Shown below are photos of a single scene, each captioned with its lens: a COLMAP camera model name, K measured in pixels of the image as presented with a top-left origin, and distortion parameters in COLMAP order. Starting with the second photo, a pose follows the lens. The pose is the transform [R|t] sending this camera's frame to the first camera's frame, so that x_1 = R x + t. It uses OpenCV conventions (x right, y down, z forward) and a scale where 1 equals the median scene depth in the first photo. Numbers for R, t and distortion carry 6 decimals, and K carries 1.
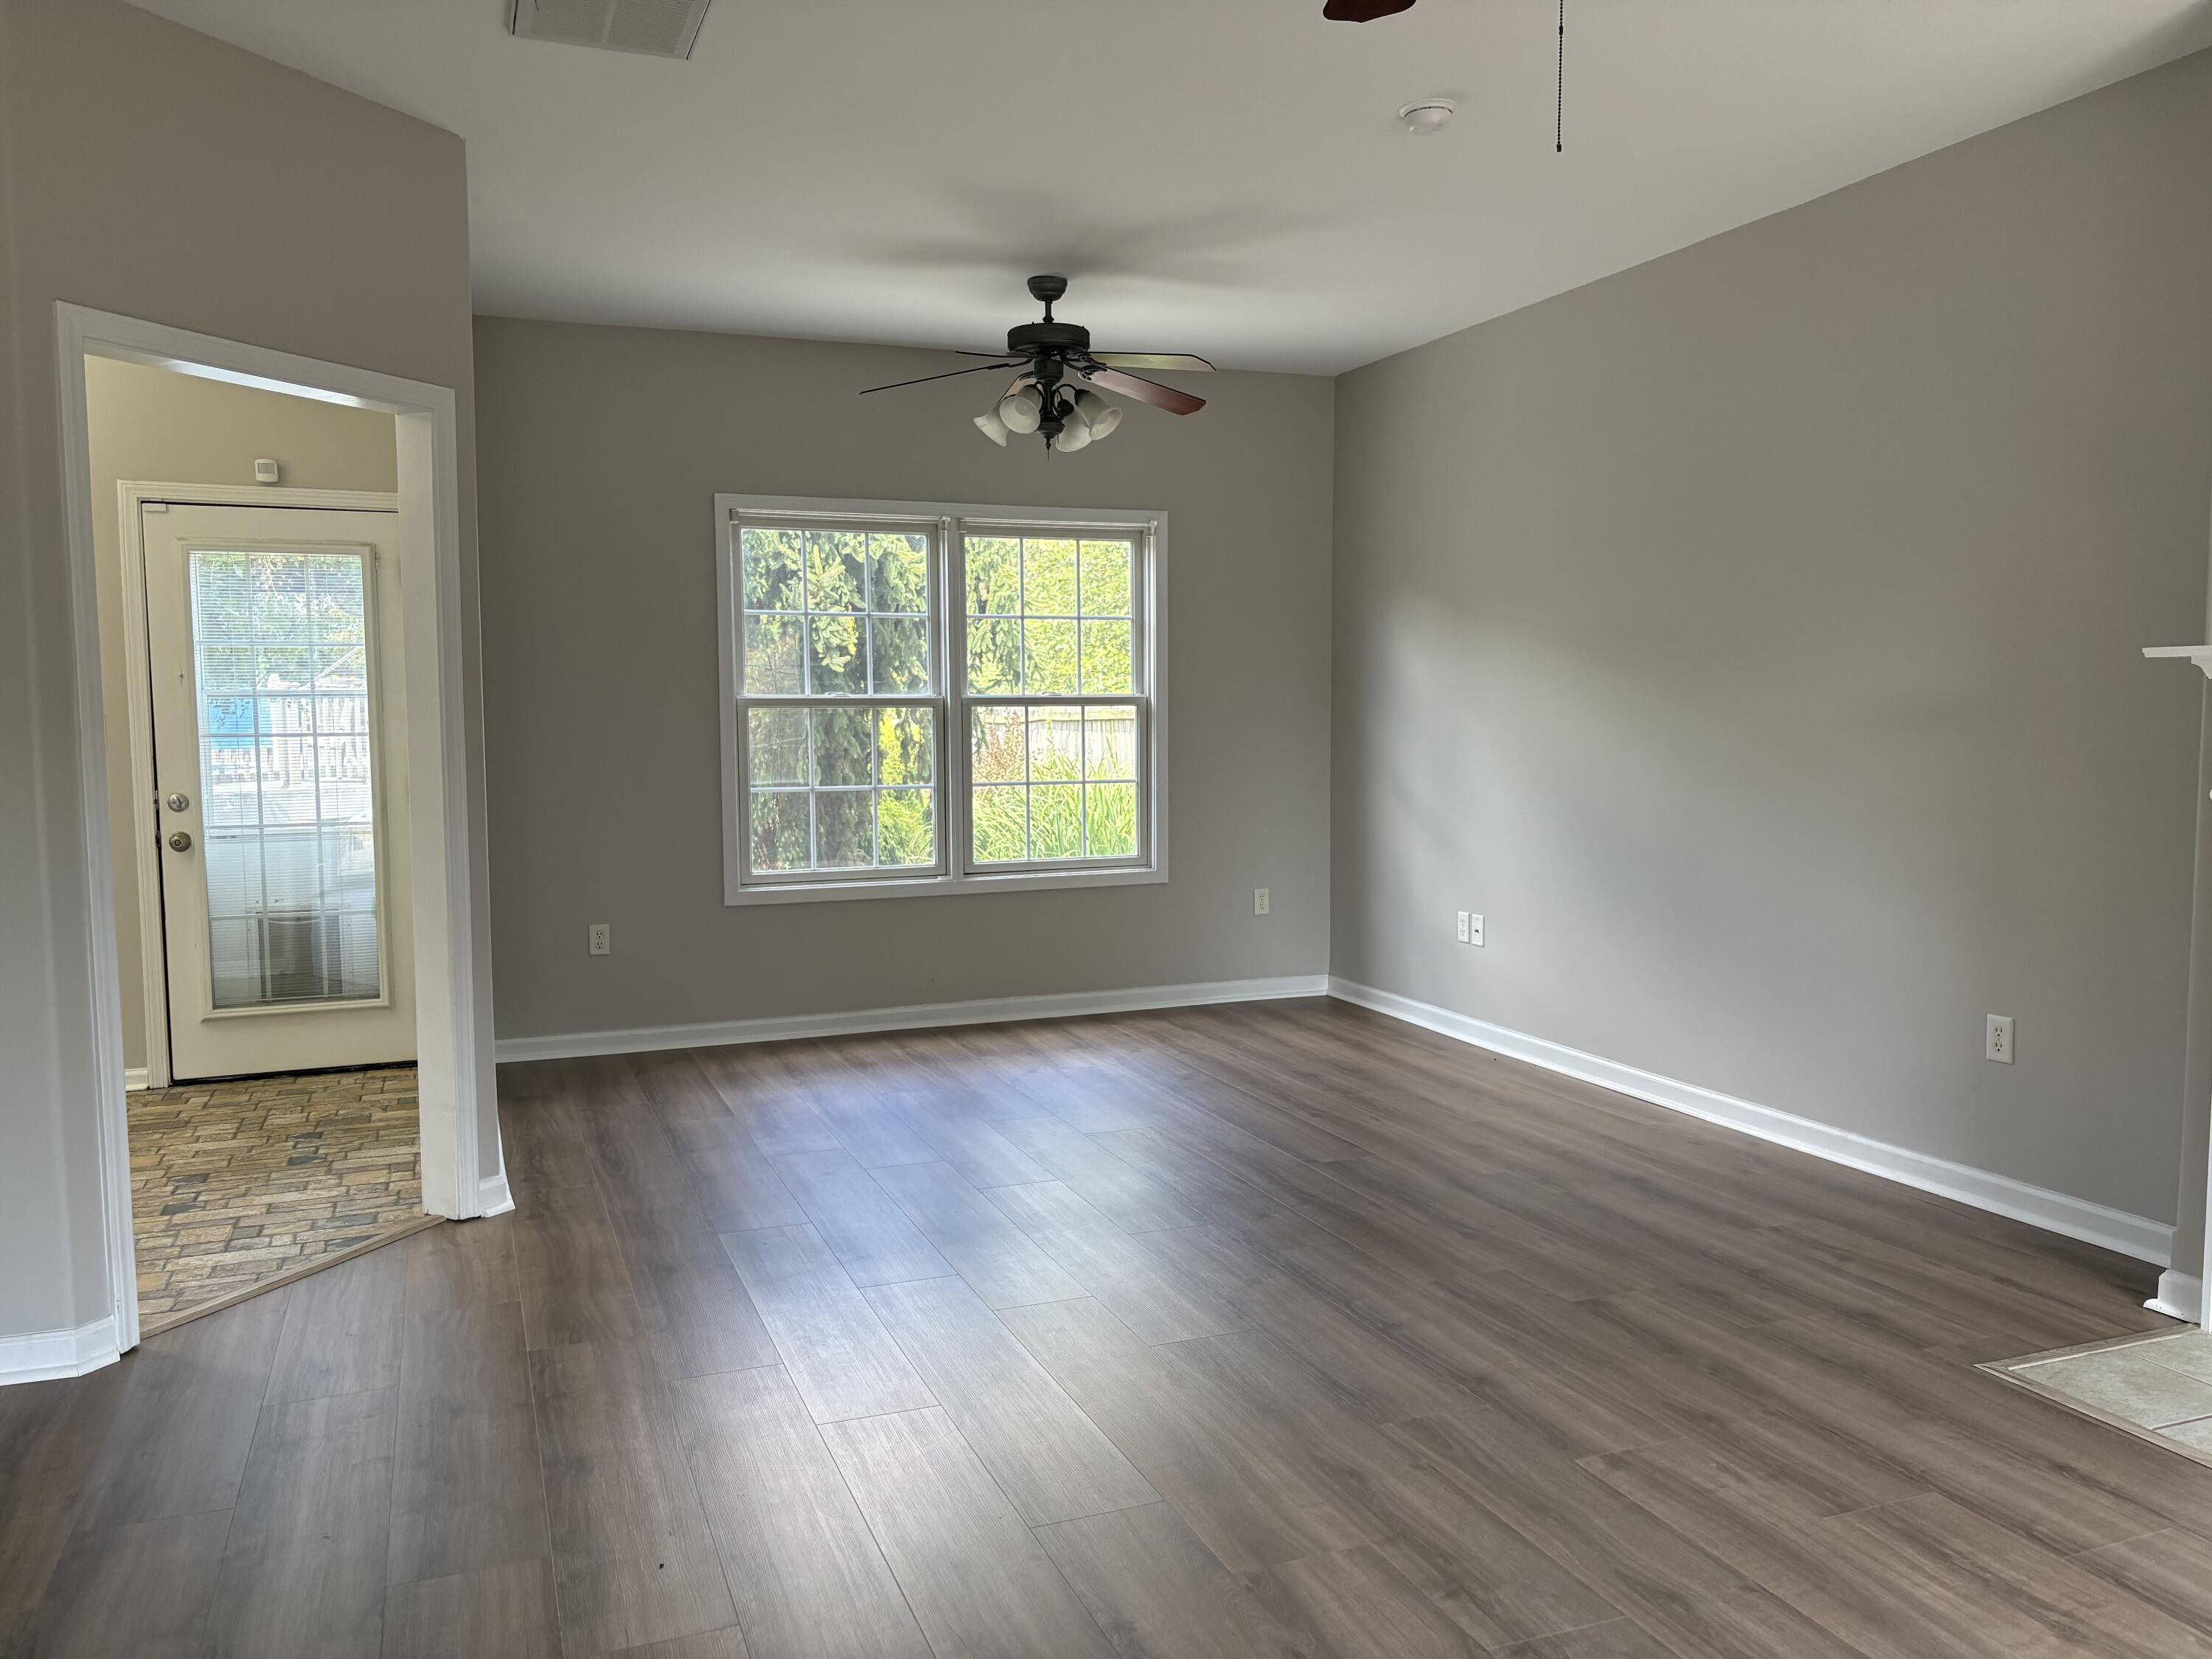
lens RADIAL K [[1685.8, 0, 1116.5], [0, 1685.8, 838.1], [0, 0, 1]] dist [0.040889, -0.041027]
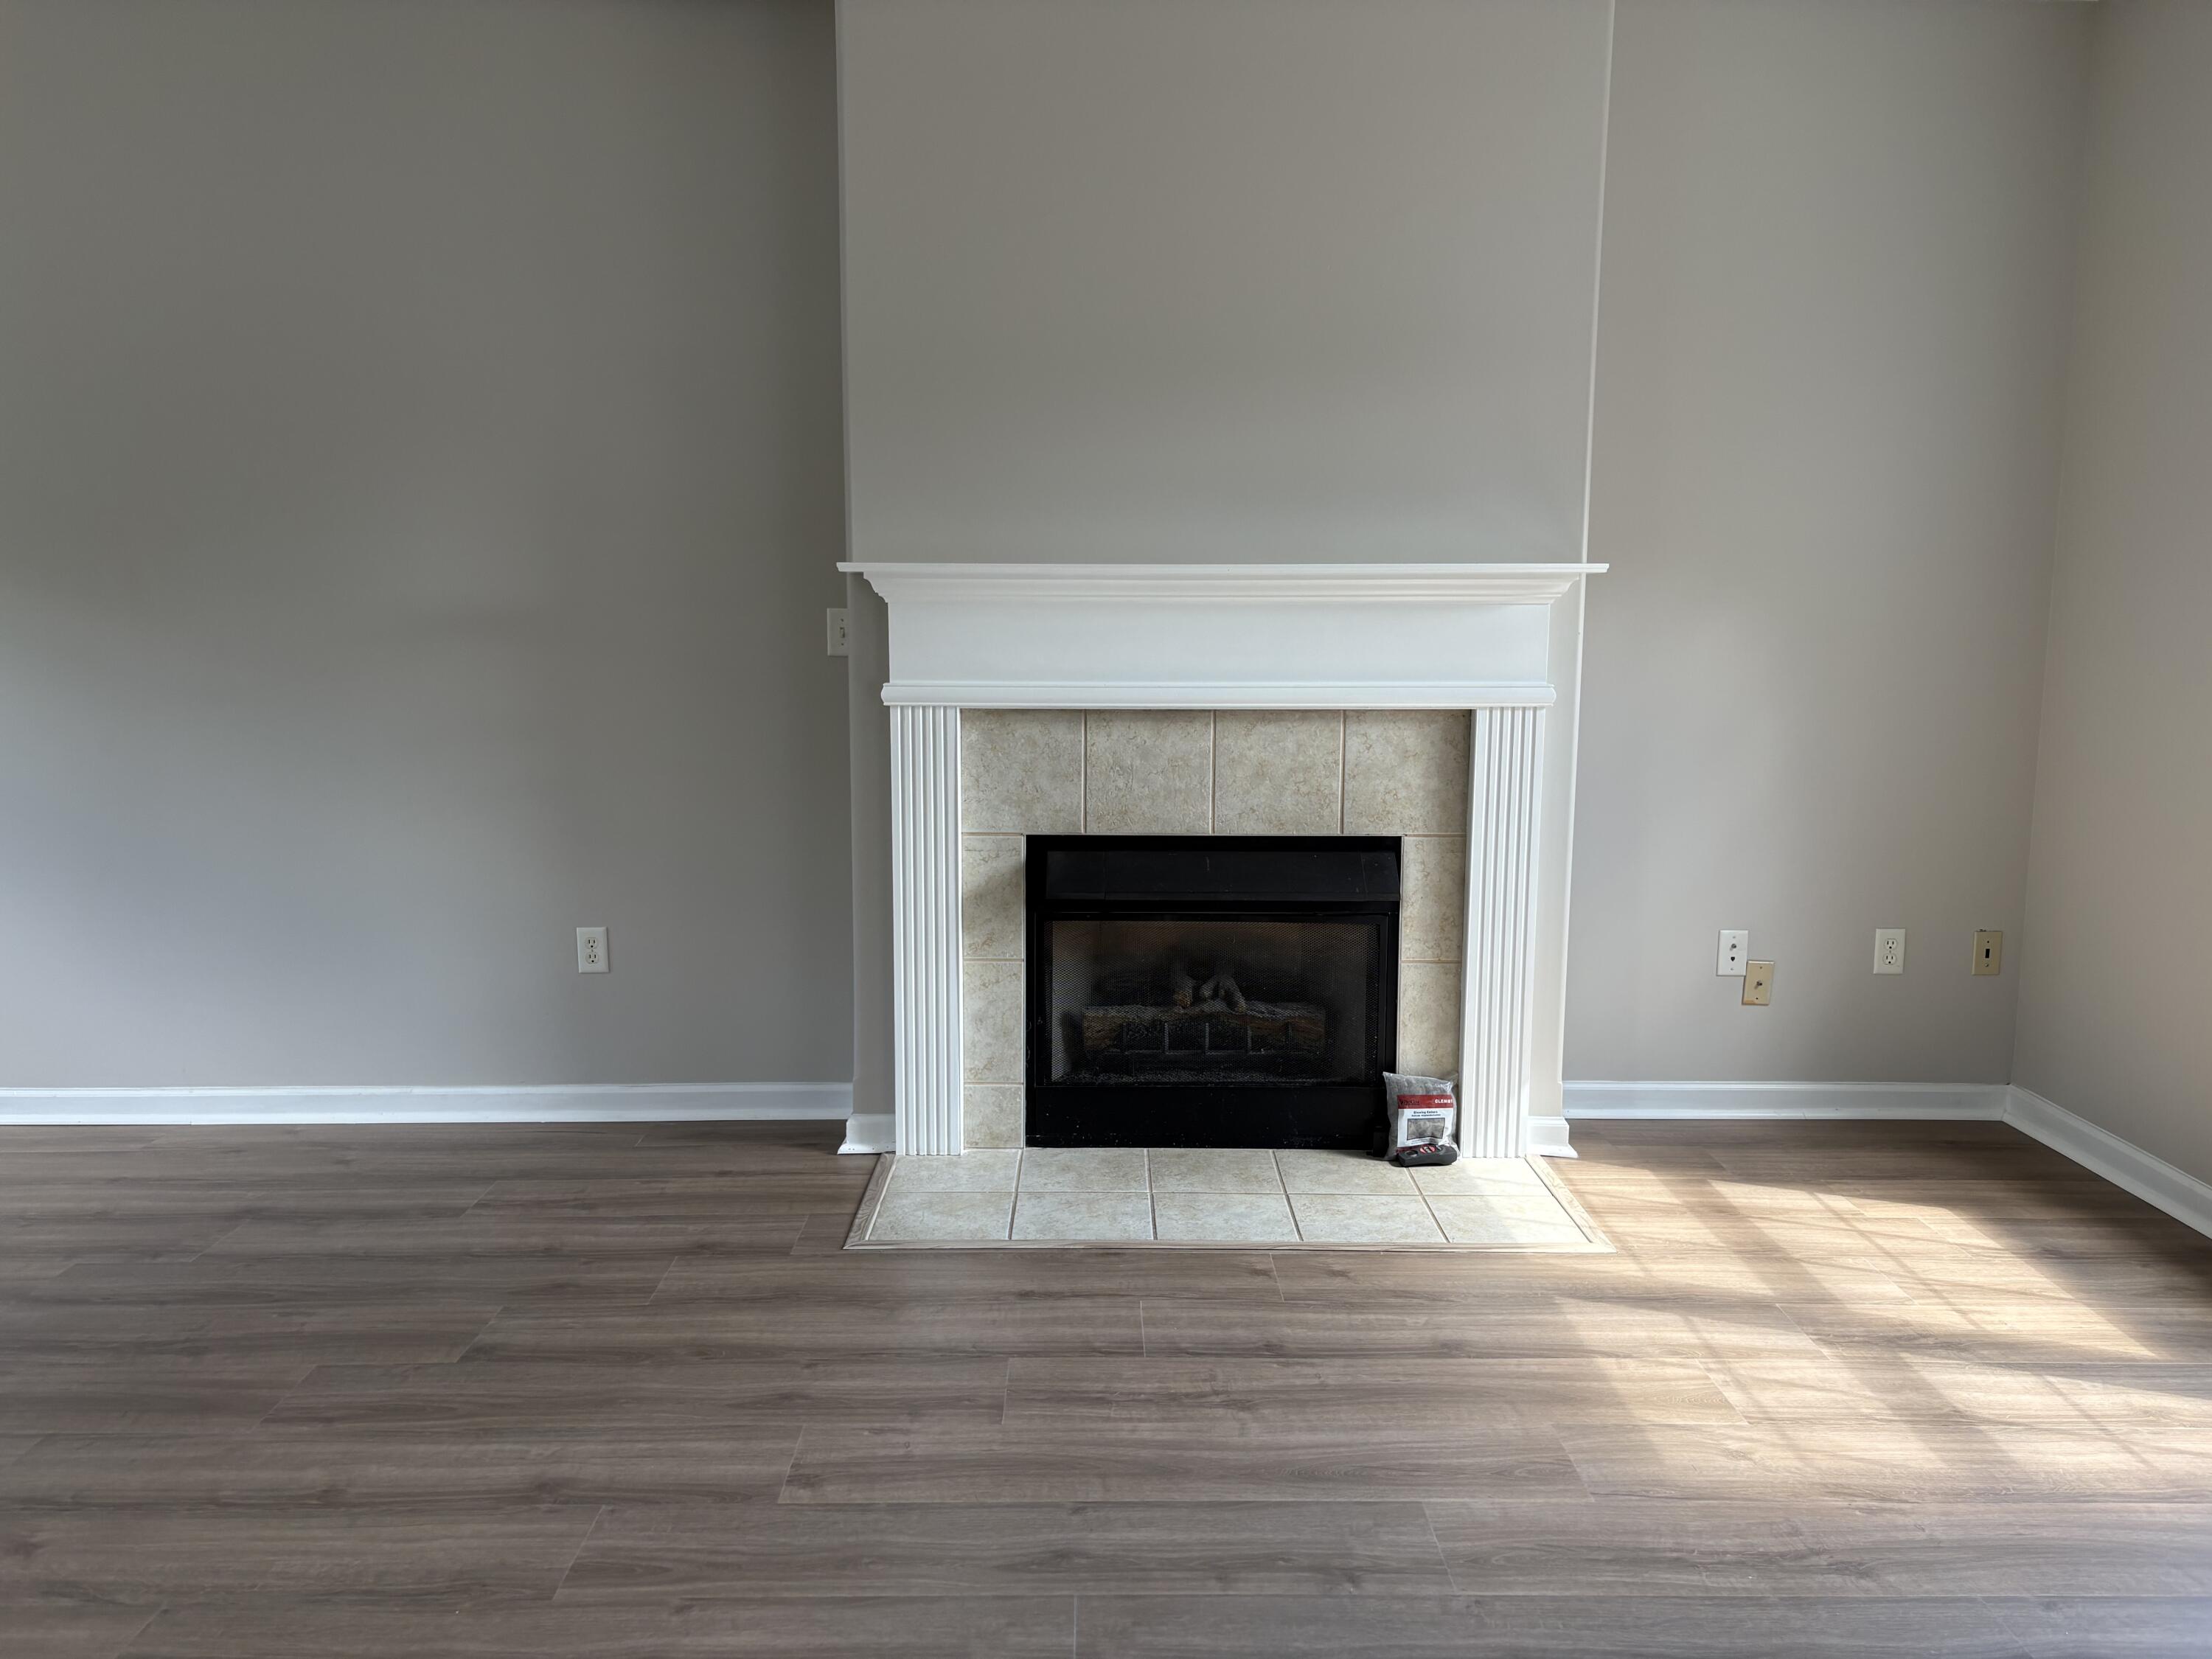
lens RADIAL K [[1685.8, 0, 1097.7], [0, 1685.8, 841.1], [0, 0, 1]] dist [0.040889, -0.041027]
pose [[0.363650, -0.122321, 0.923470, -0.249282], [0.069938, 0.992128, 0.103874, -0.024651], [-0.928906, 0.026811, 0.369343, 0.311856]]
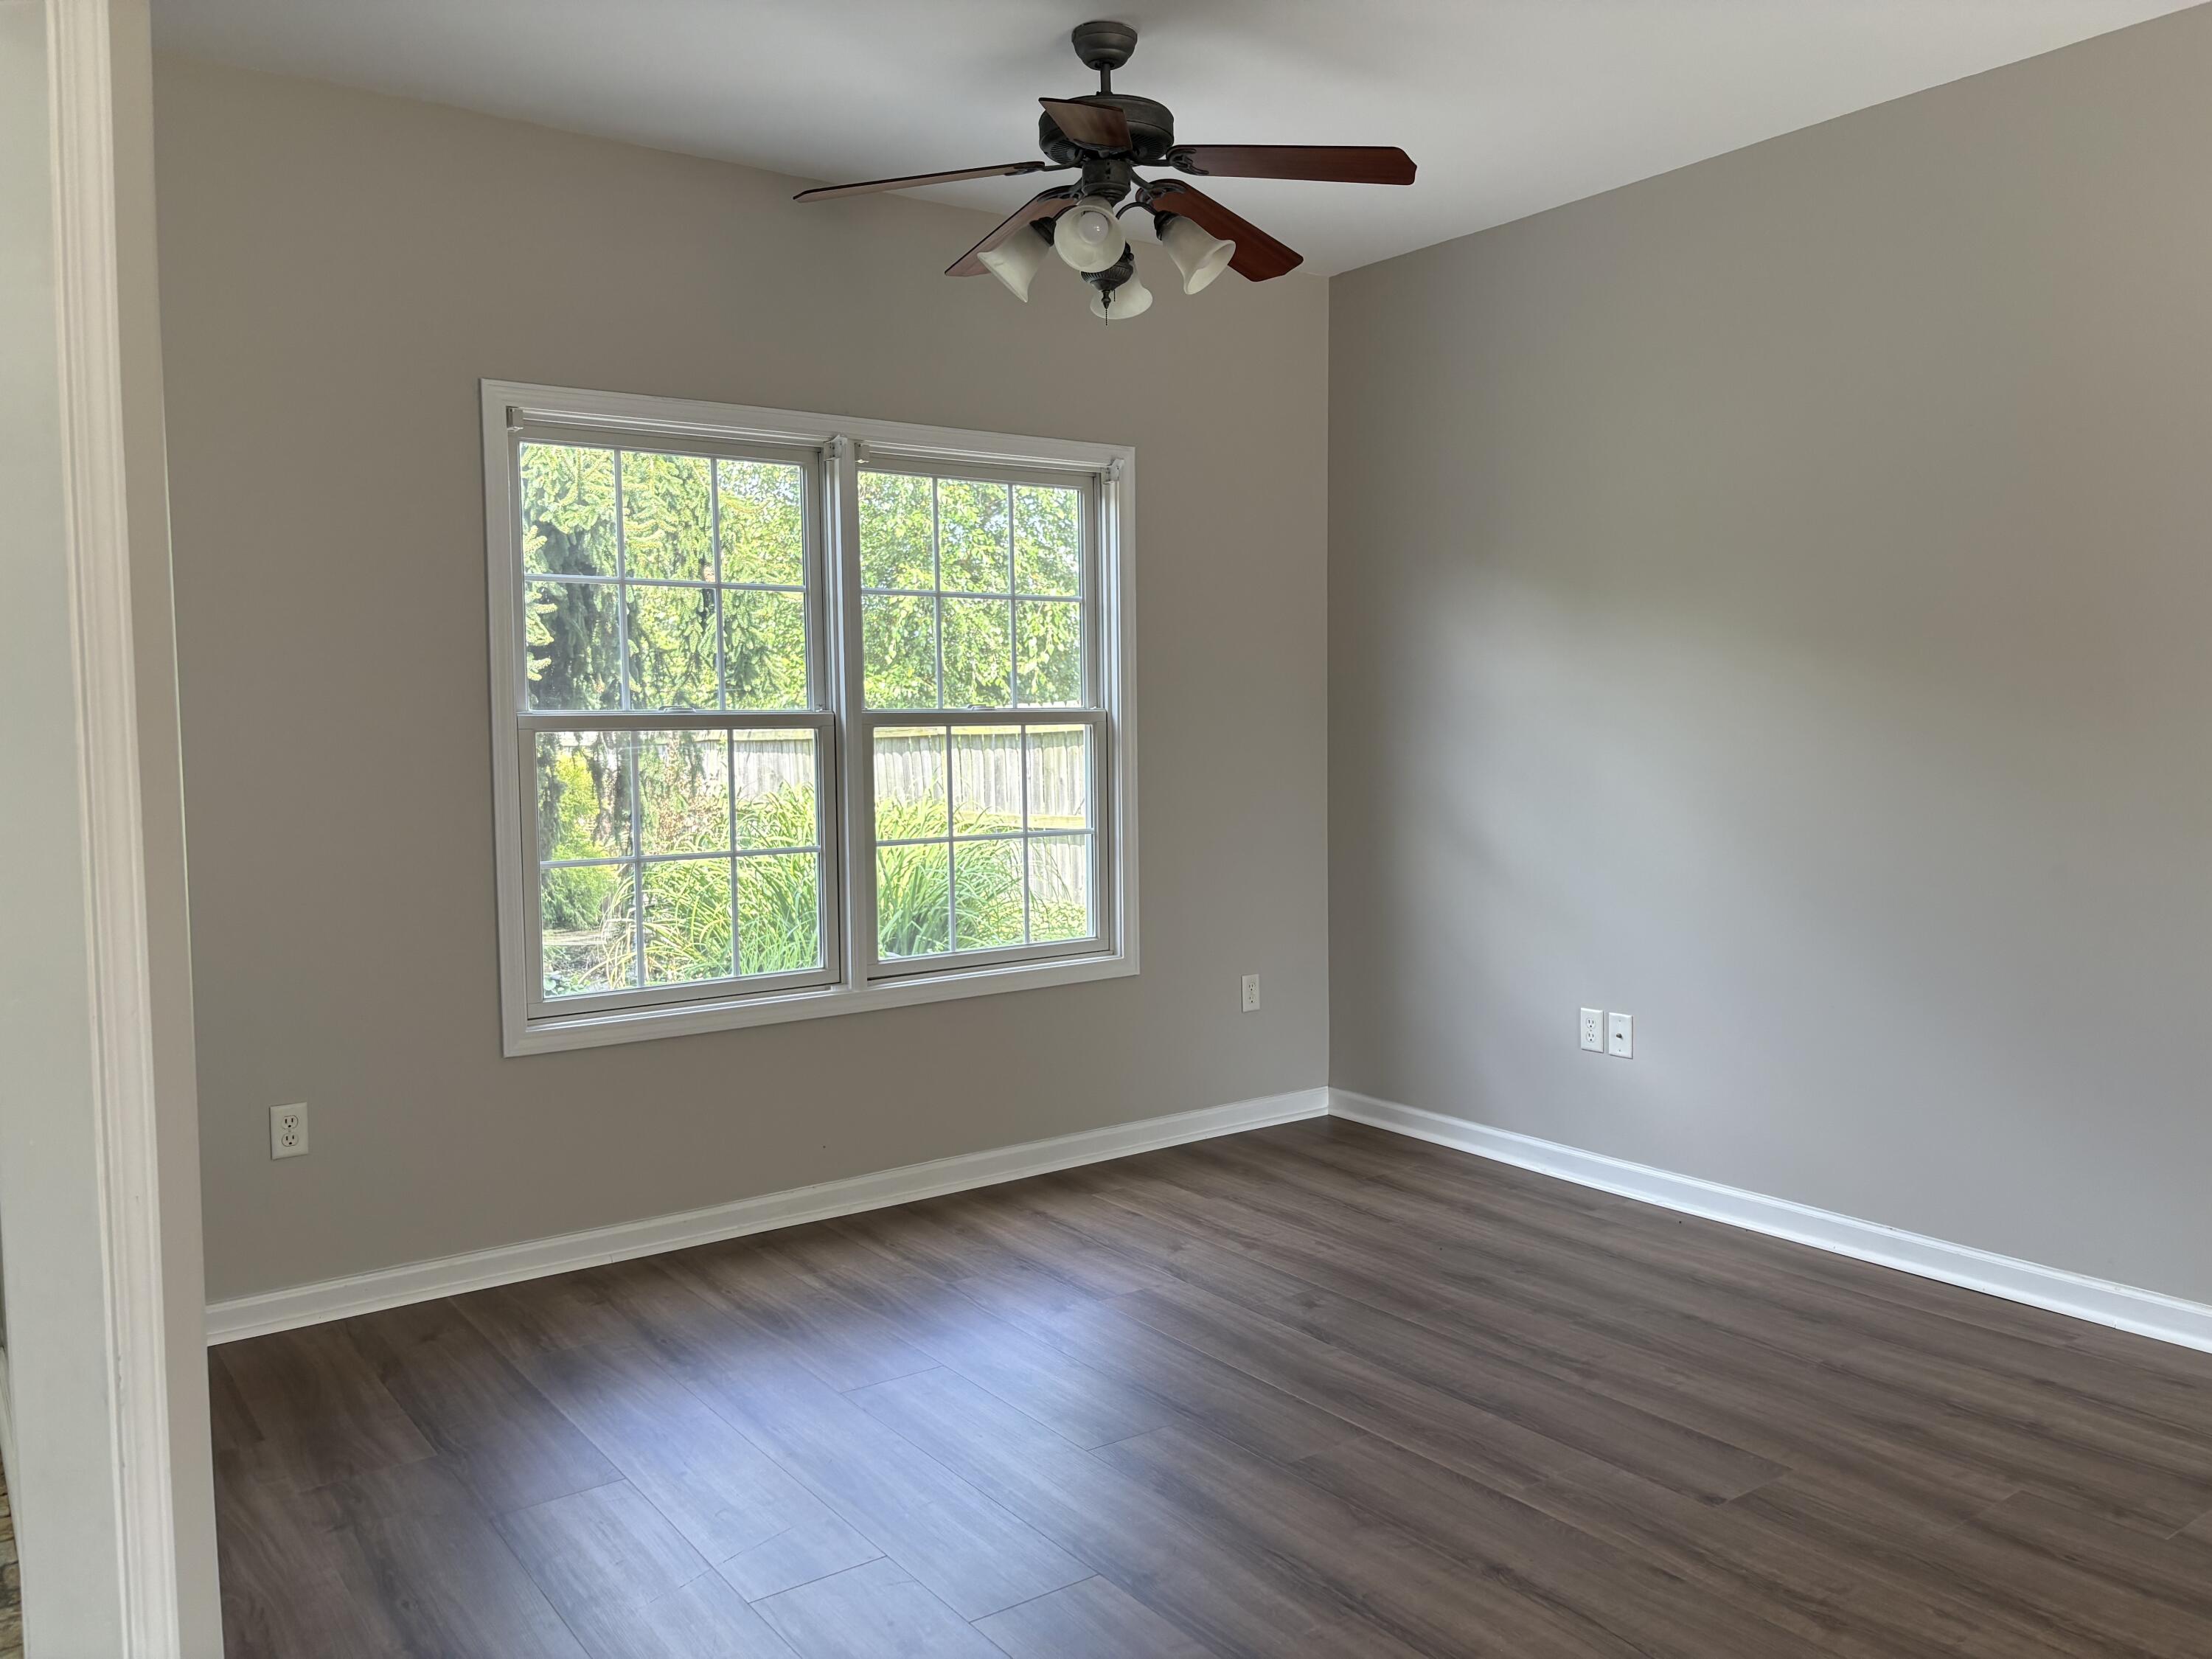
lens RADIAL K [[1685.8, 0, 1098.2], [0, 1685.8, 823.6], [0, 0, 1]] dist [0.040889, -0.041027]
pose [[0.970014, -0.021083, 0.242134, -0.224769], [0.025415, 0.999568, -0.014780, -0.038872], [-0.241718, 0.020491, 0.970130, 0.465870]]
